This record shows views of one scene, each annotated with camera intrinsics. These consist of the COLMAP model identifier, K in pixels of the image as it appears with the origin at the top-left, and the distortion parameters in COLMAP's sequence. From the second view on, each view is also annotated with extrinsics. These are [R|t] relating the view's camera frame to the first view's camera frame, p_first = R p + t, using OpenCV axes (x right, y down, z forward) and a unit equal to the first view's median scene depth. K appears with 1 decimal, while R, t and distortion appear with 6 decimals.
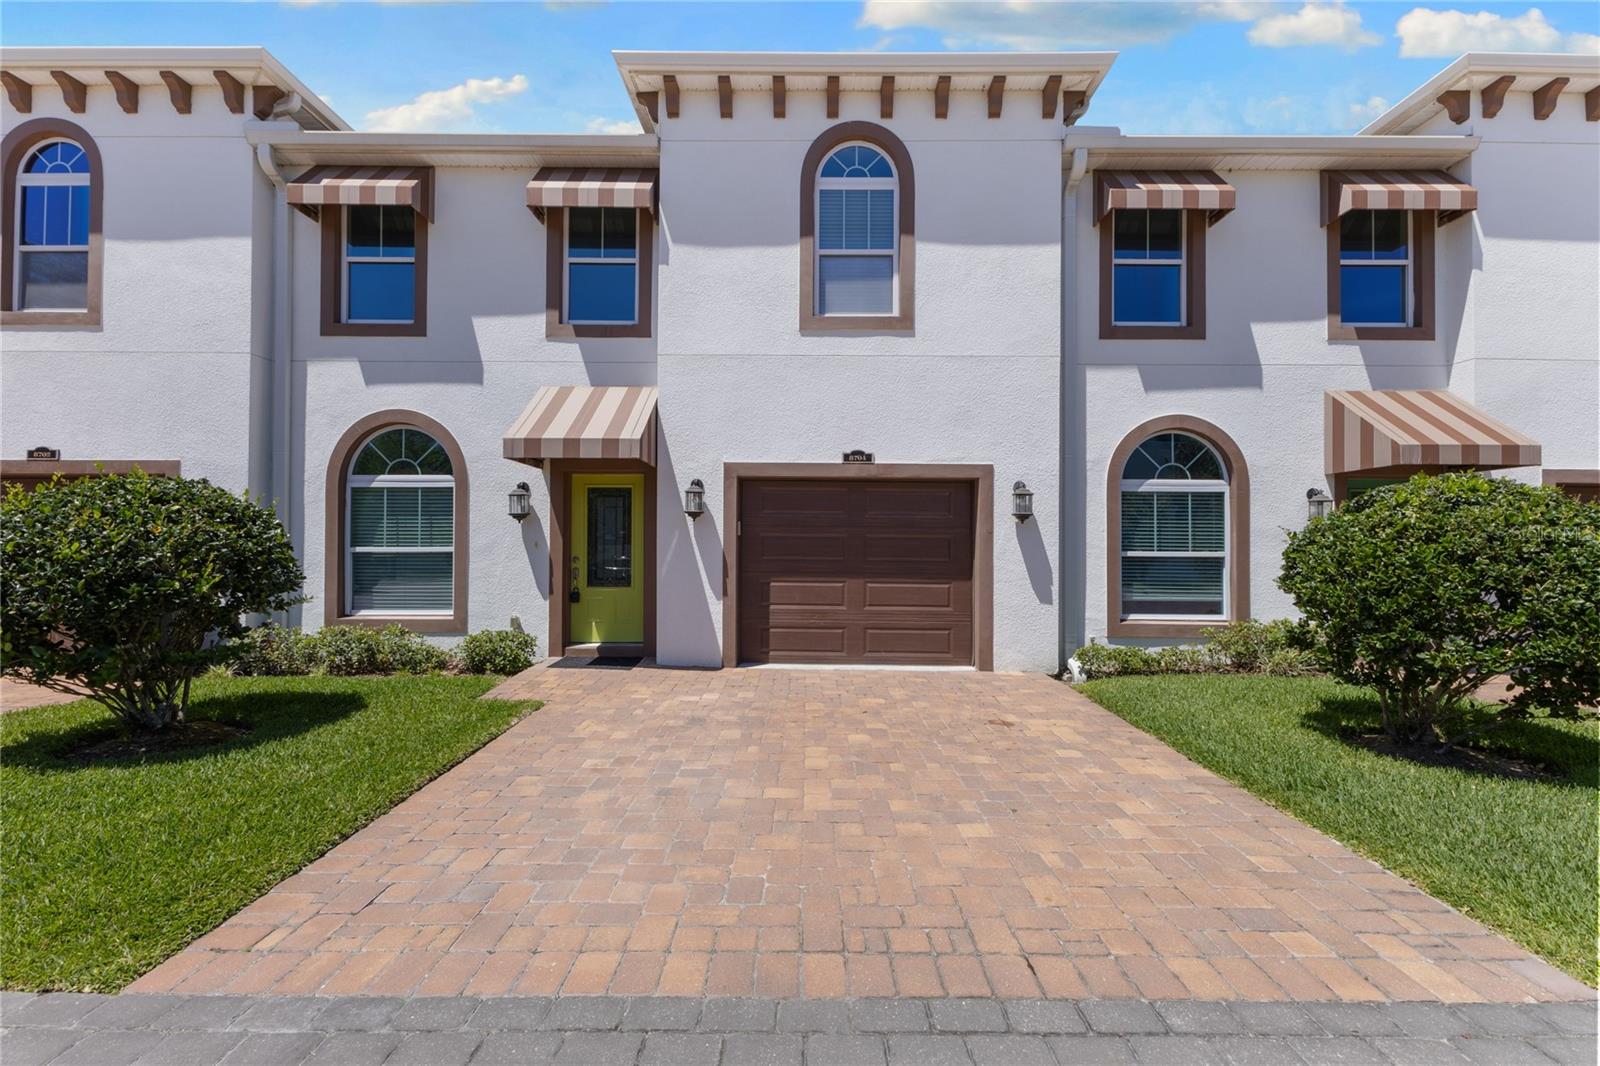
lens RADIAL K [[691.8, 0, 804.1], [0, 691.8, 520.6], [0, 0, 1]] dist [0.012238, -0.001830]
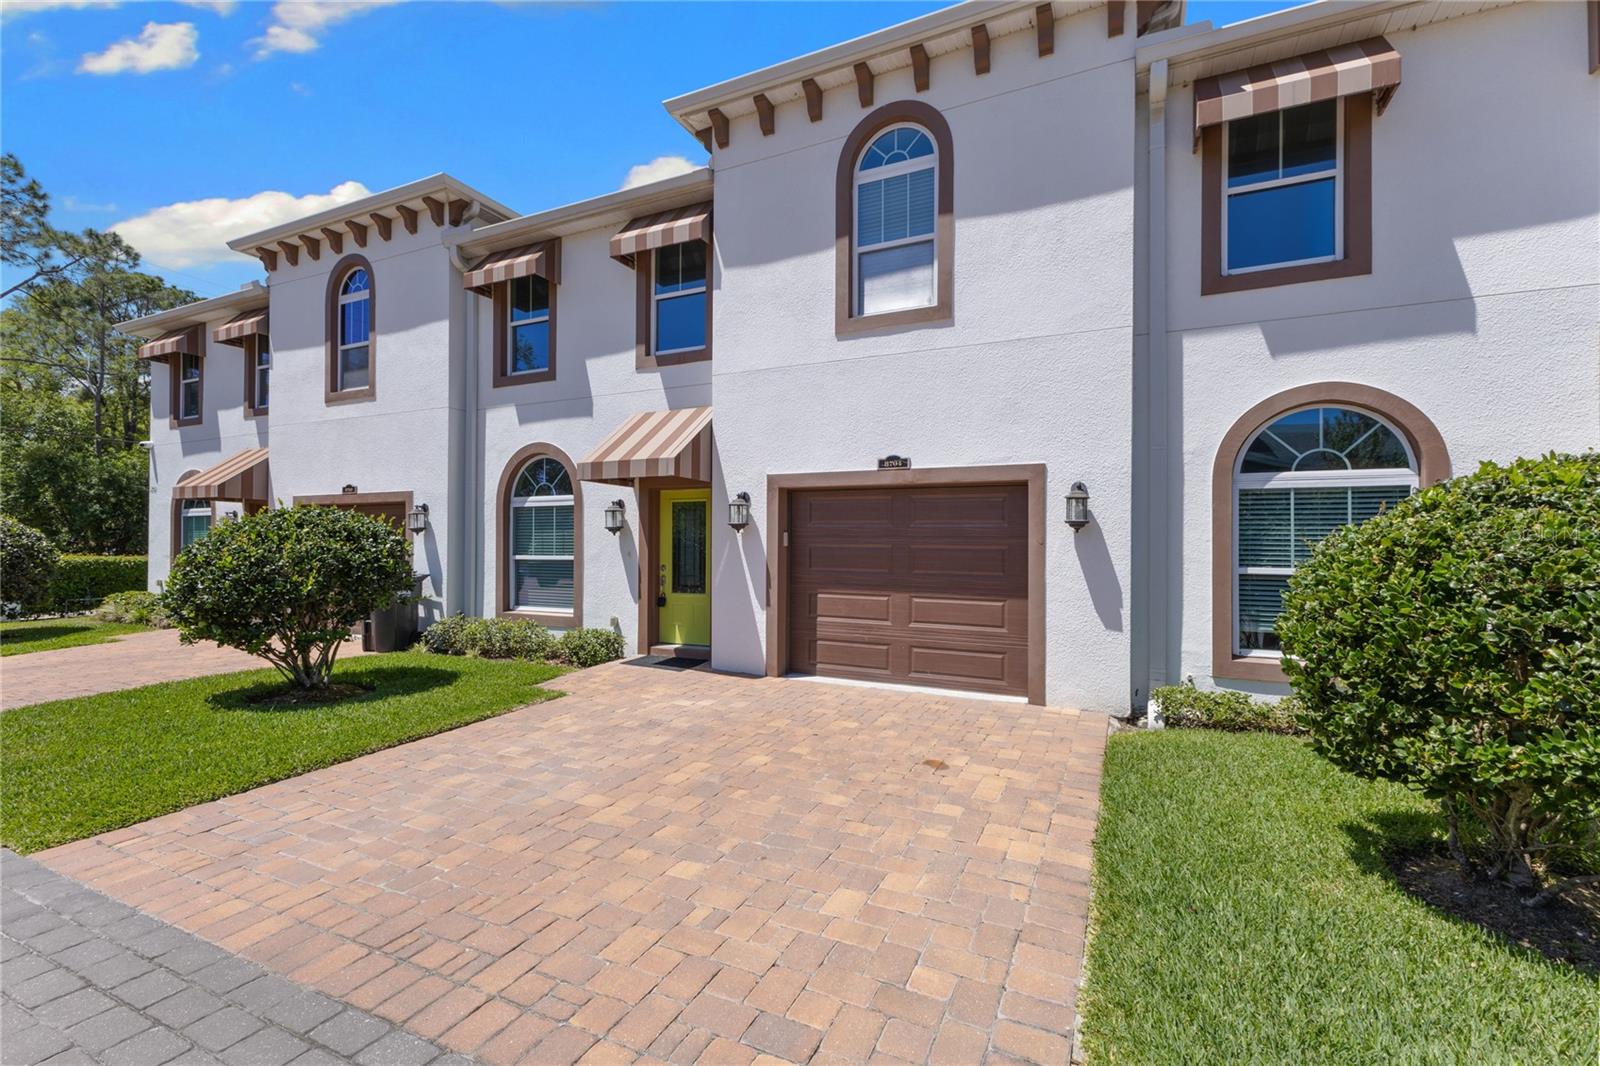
lens RADIAL K [[691.8, 0, 800.8], [0, 691.8, 527.8], [0, 0, 1]] dist [0.012238, -0.001830]
pose [[0.905642, -0.011081, -0.423899, 0.354898], [0.013233, 0.999910, 0.002135, -0.007693], [0.423838, -0.007543, 0.905707, 0.097743]]
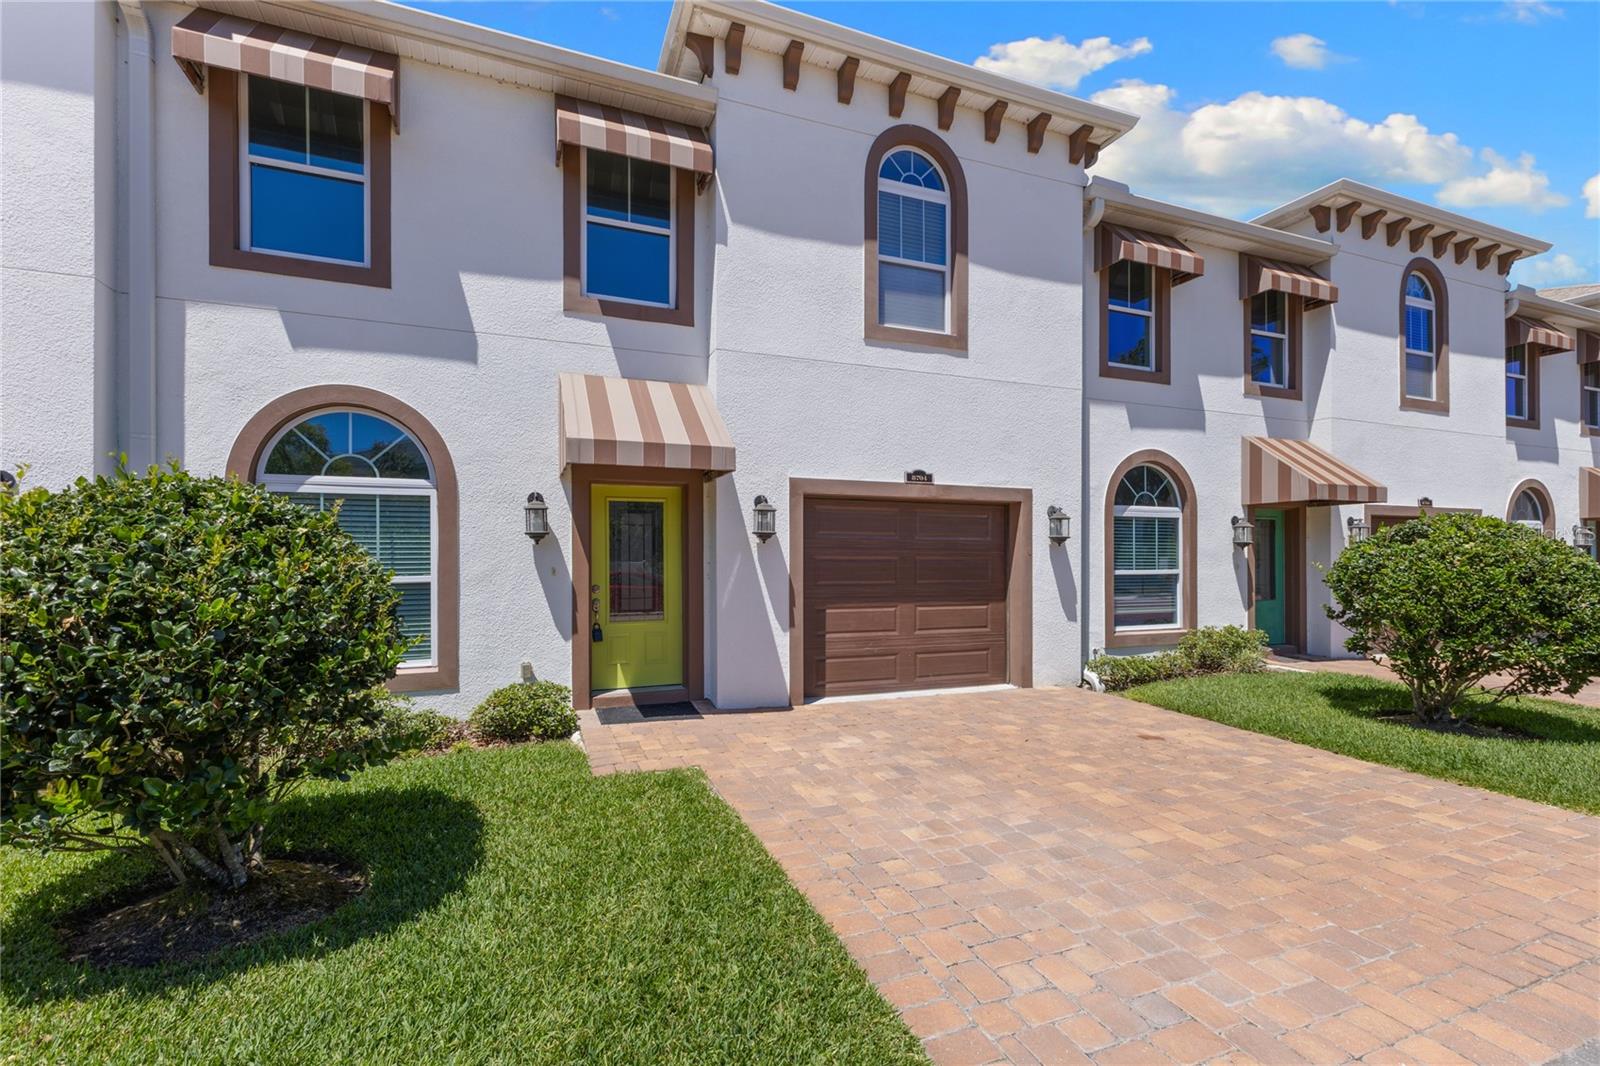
lens RADIAL K [[719.5, 0, 805.3], [0, 719.5, 536.8], [0, 0, 1]] dist [0.017529, -0.000128]
pose [[0.922868, 0.004080, 0.385094, -0.450052], [-0.009340, 0.999887, 0.011789, -0.018227], [-0.385002, -0.014476, 0.922802, 0.129287]]
